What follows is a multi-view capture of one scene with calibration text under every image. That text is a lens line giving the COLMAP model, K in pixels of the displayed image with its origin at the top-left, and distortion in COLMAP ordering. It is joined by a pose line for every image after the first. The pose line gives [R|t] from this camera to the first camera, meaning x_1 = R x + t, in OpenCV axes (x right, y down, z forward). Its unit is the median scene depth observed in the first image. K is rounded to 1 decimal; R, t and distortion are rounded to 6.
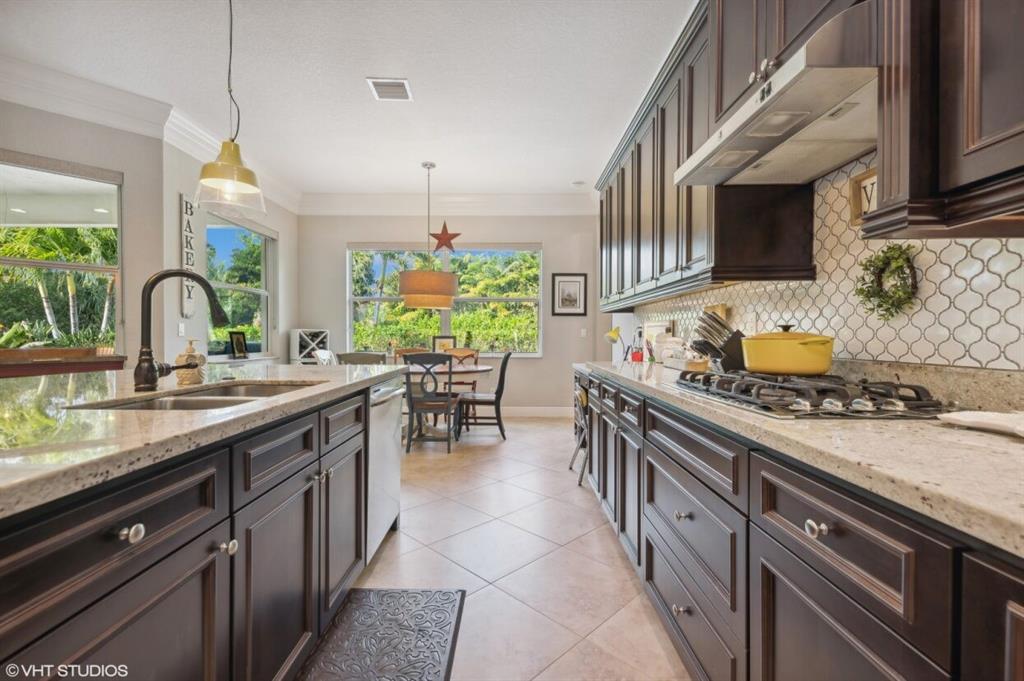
lens RADIAL K [[445.3, 0, 512.1], [0, 445.3, 339.9], [0, 0, 1]] dist [-0.000423, -0.000137]
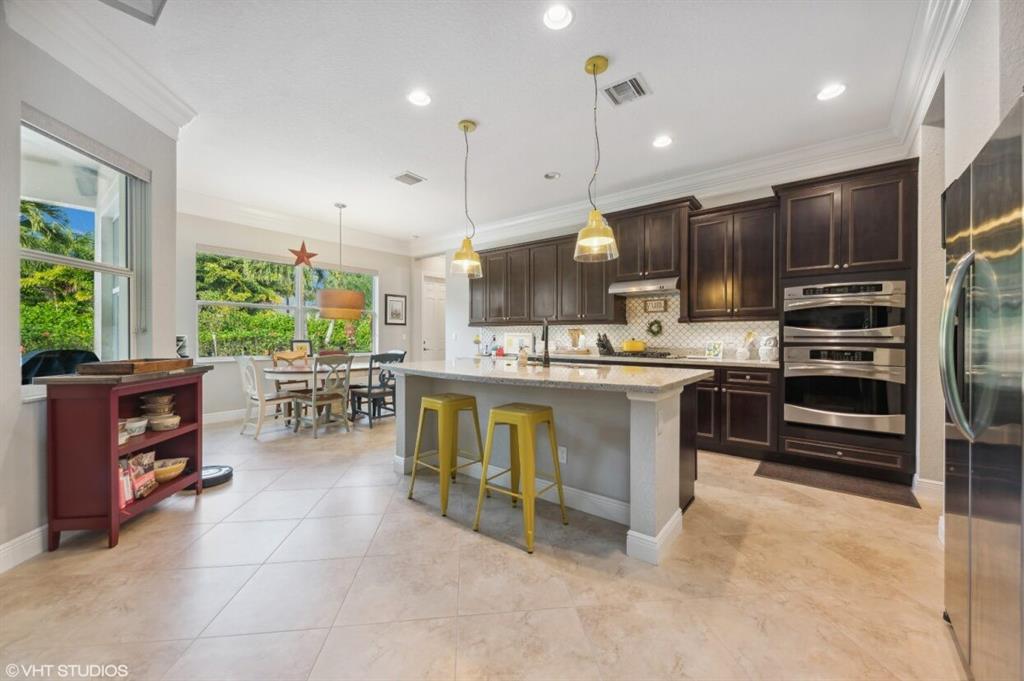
lens RADIAL K [[397.8, 0, 506.0], [0, 397.8, 337.0], [0, 0, 1]] dist [0.001086, 0.000056]
pose [[0.628499, -0.006597, 0.777782, -0.627575], [0.009609, 0.999954, 0.000717, -0.014244], [-0.777751, 0.007023, 0.628534, -0.053861]]
